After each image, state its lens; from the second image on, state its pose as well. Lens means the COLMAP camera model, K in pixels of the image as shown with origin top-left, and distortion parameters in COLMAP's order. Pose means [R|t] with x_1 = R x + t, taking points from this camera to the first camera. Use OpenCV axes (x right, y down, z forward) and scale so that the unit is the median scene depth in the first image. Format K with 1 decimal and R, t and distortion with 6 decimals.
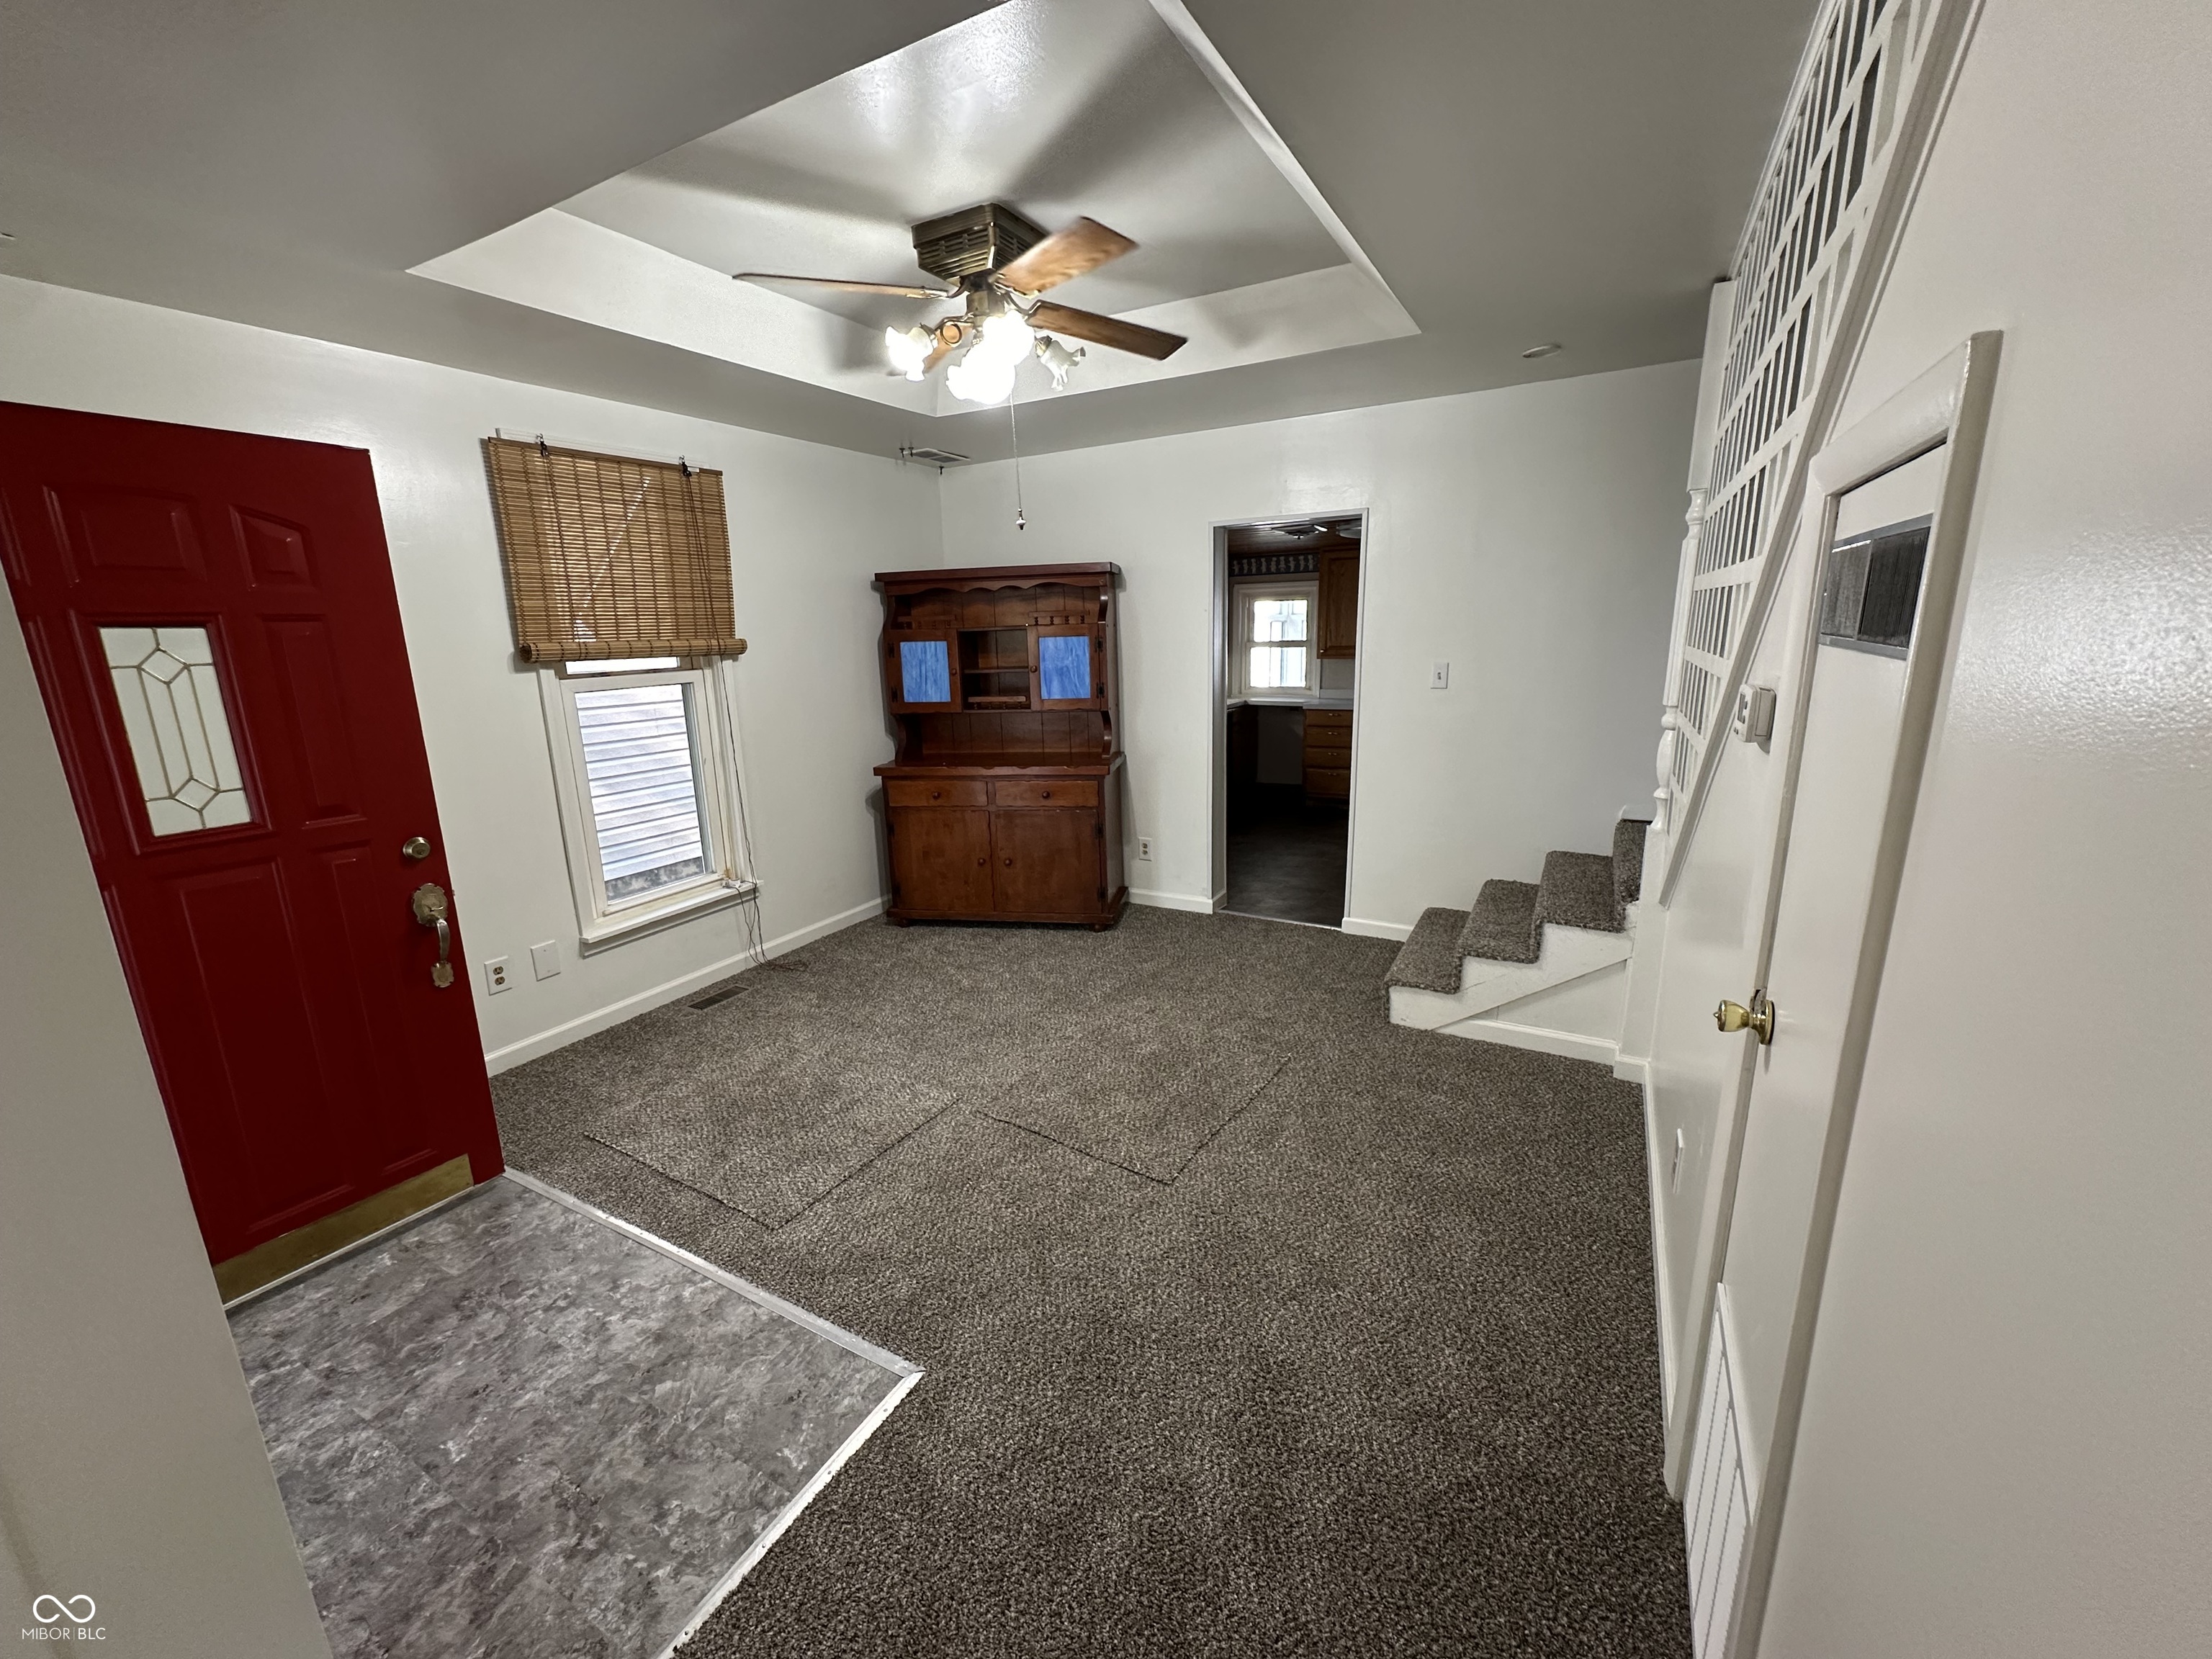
lens RADIAL K [[889.0, 0, 1106.0], [0, 889.0, 829.5], [0, 0, 1]] dist [0.000408, 0.000007]
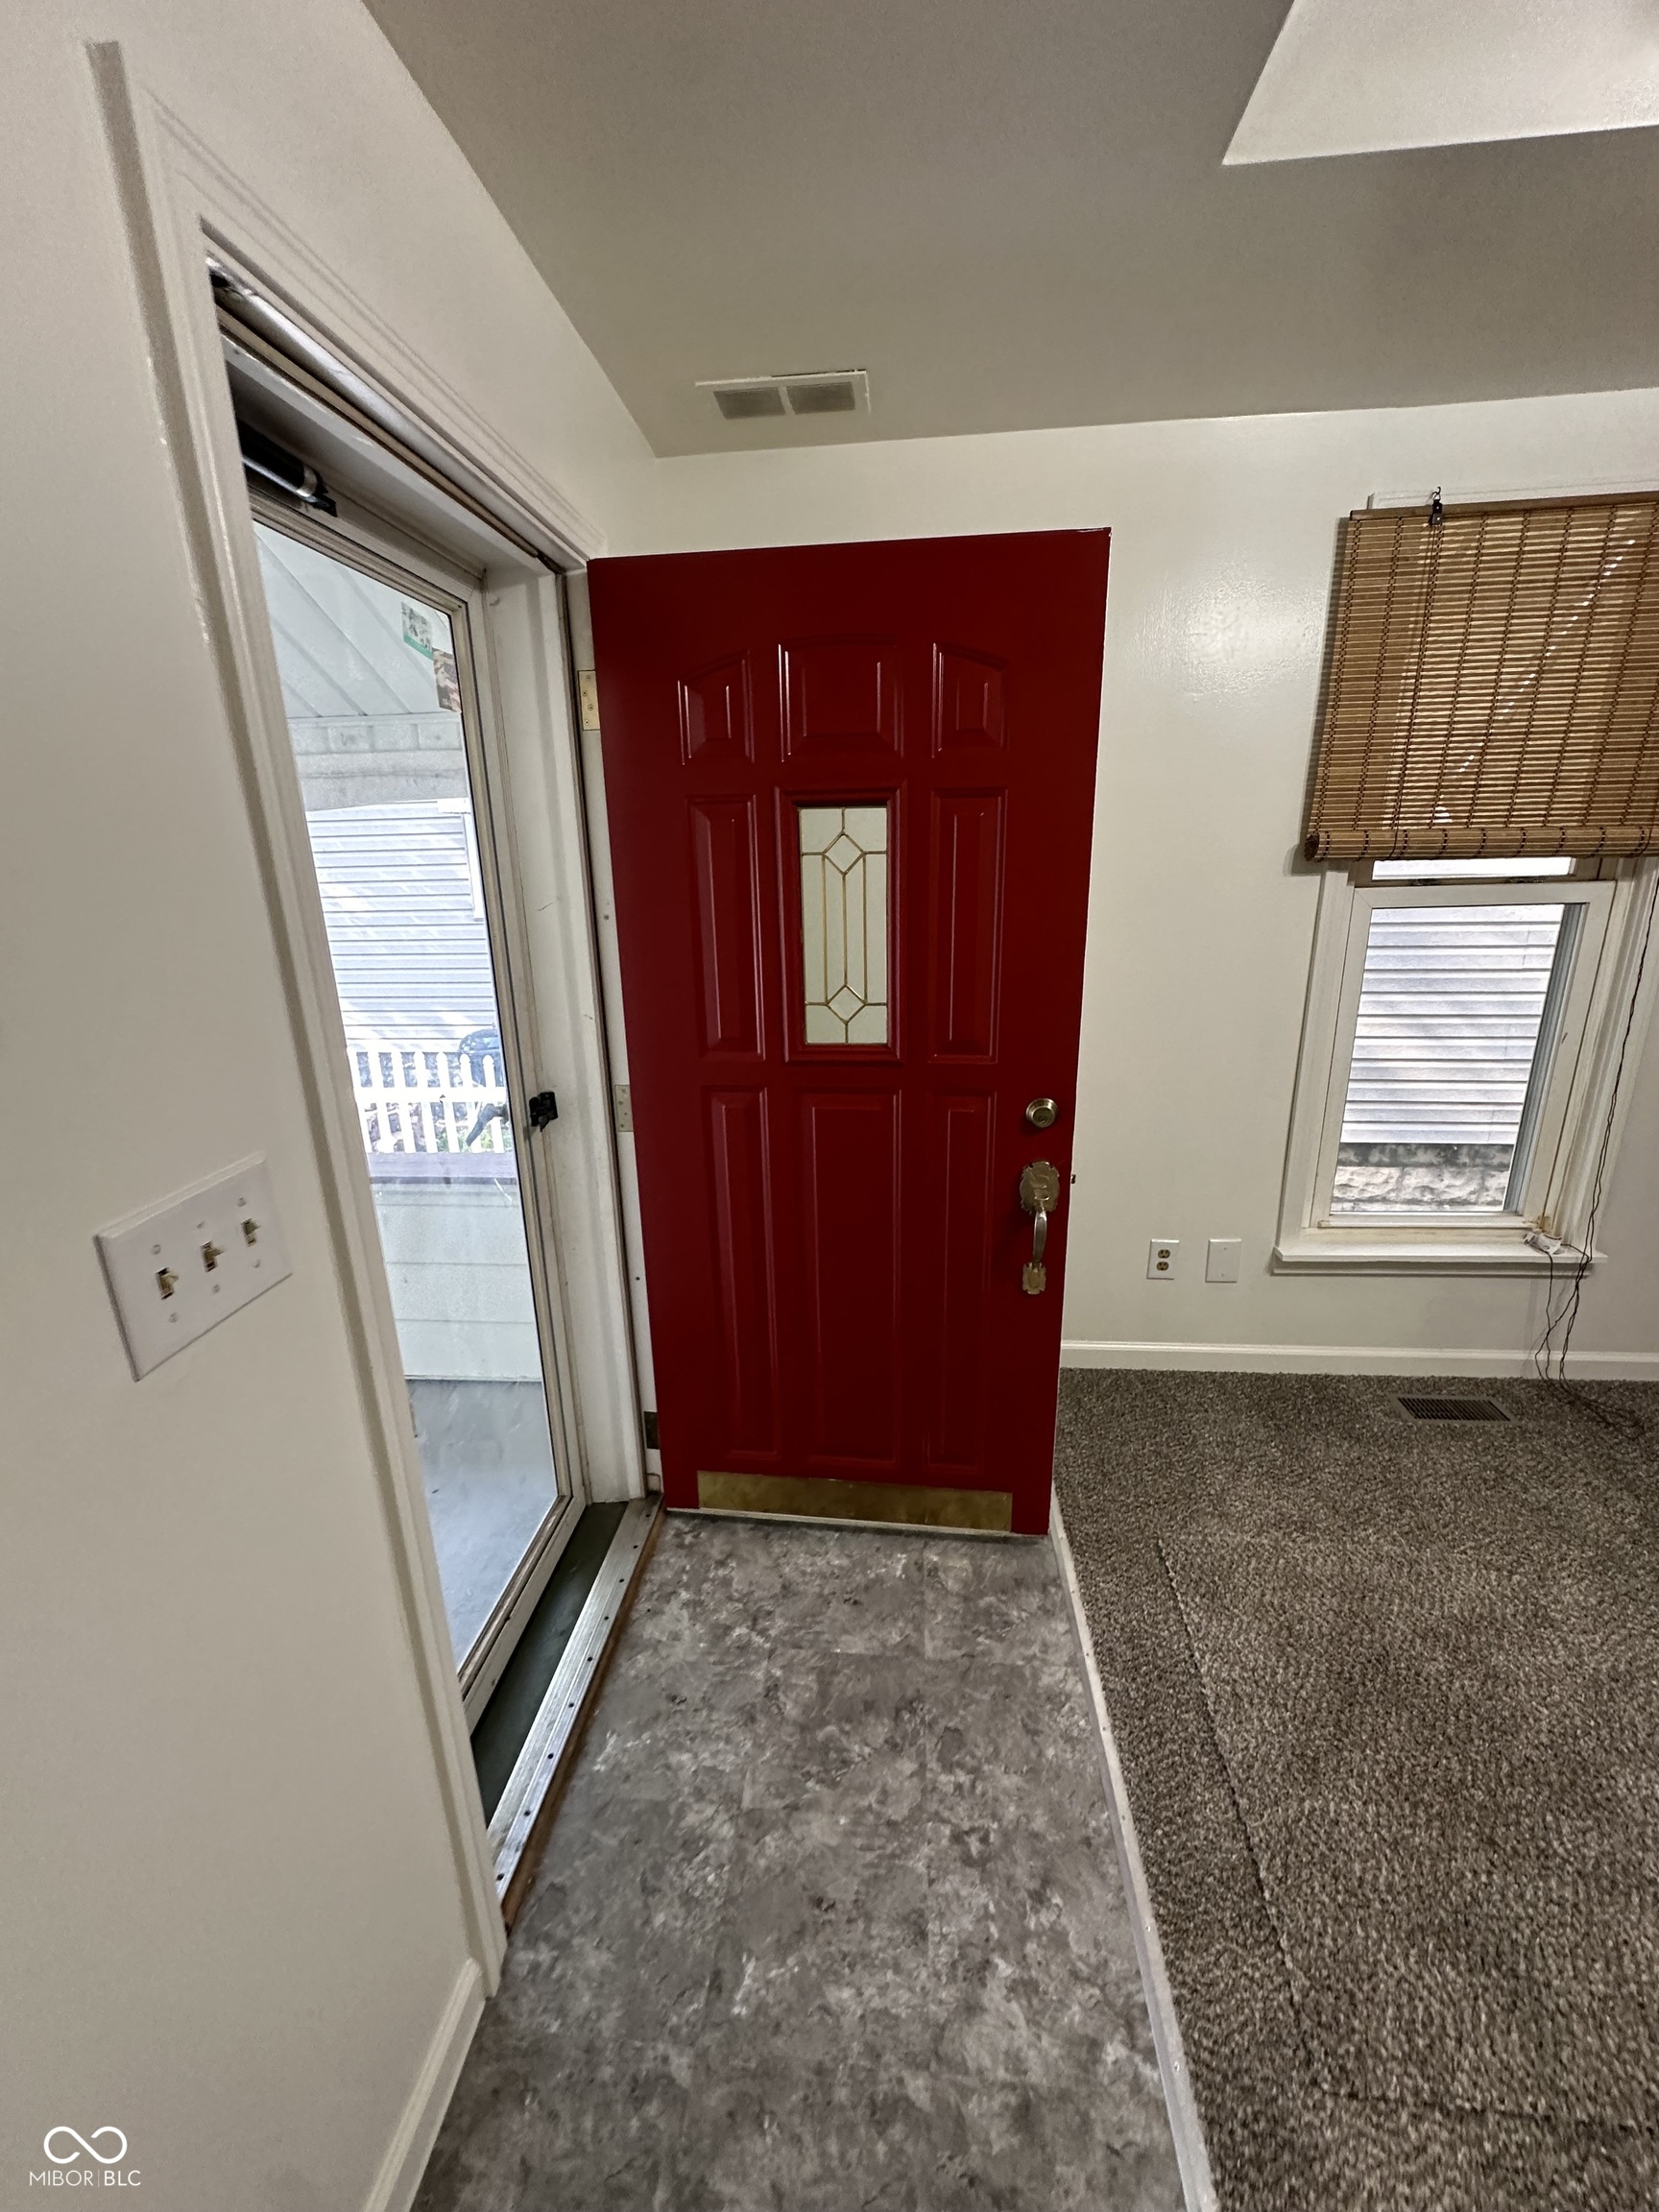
lens RADIAL K [[889.0, 0, 829.5], [0, 889.0, 1106.0], [0, 0, 1]] dist [0.000408, 0.000007]
pose [[0.408814, 0.264924, -0.873319, -0.155444], [-0.192438, 0.960447, 0.201271, -0.074443], [0.892098, 0.085777, 0.443626, 0.390484]]
